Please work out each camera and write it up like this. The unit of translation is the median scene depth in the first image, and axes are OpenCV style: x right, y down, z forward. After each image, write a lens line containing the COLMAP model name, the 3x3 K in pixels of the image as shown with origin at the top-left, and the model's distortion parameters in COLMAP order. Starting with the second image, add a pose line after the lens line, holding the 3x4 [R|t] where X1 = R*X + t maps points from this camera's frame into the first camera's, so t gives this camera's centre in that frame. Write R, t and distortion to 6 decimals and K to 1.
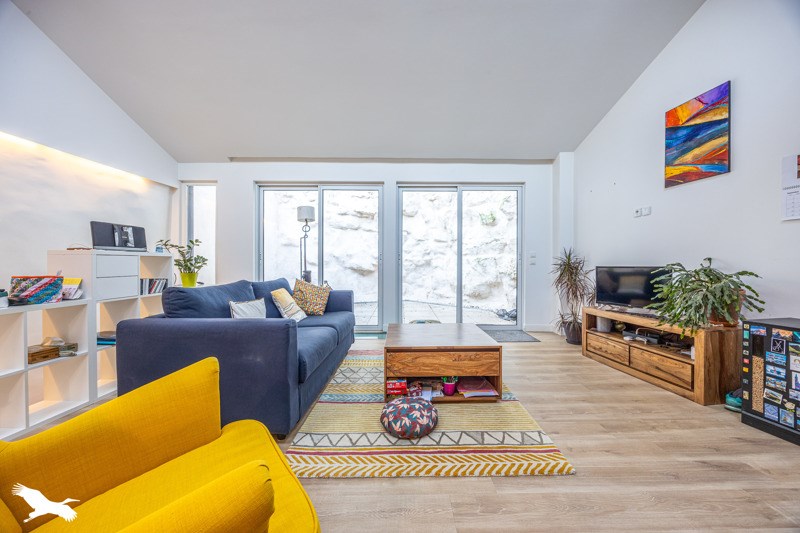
lens RADIAL K [[297.4, 0, 399.6], [0, 297.4, 262.8], [0, 0, 1]] dist [0.001179, 0.000107]
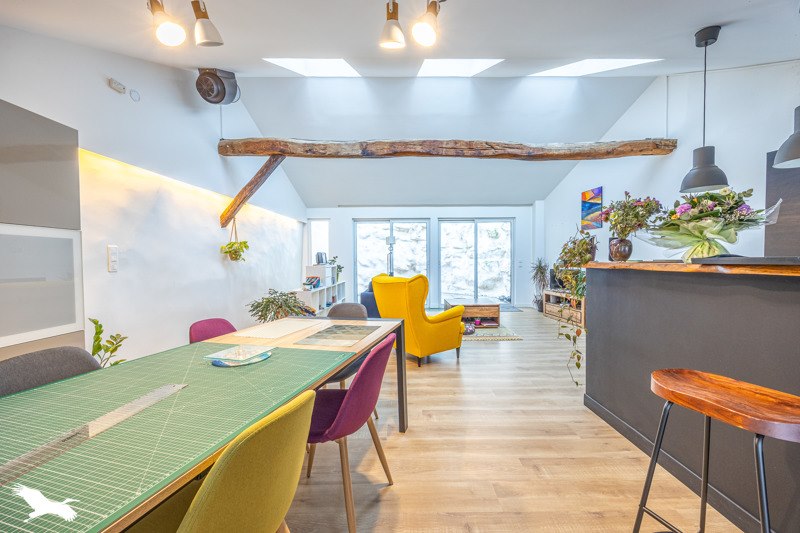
lens RADIAL K [[308.6, 0, 400.0], [0, 308.6, 266.5], [0, 0, 1]] dist [0.000331, 0.000061]
pose [[0.999956, -0.009267, -0.001243, -0.222604], [0.009295, 0.999645, 0.024980, -0.046709], [0.001011, -0.024990, 0.999687, -0.728423]]
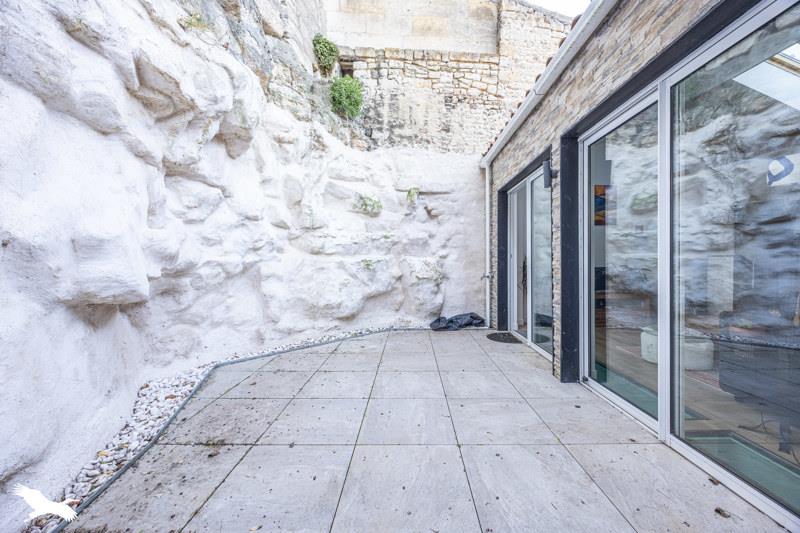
lens RADIAL K [[308.6, 0, 400.0], [0, 308.6, 266.5], [0, 0, 1]] dist [0.000331, 0.000061]
pose [[0.046556, -0.016819, 0.998774, -0.674942], [0.002636, 0.999857, 0.016715, -0.019708], [-0.998912, 0.001855, 0.046594, 1.358144]]
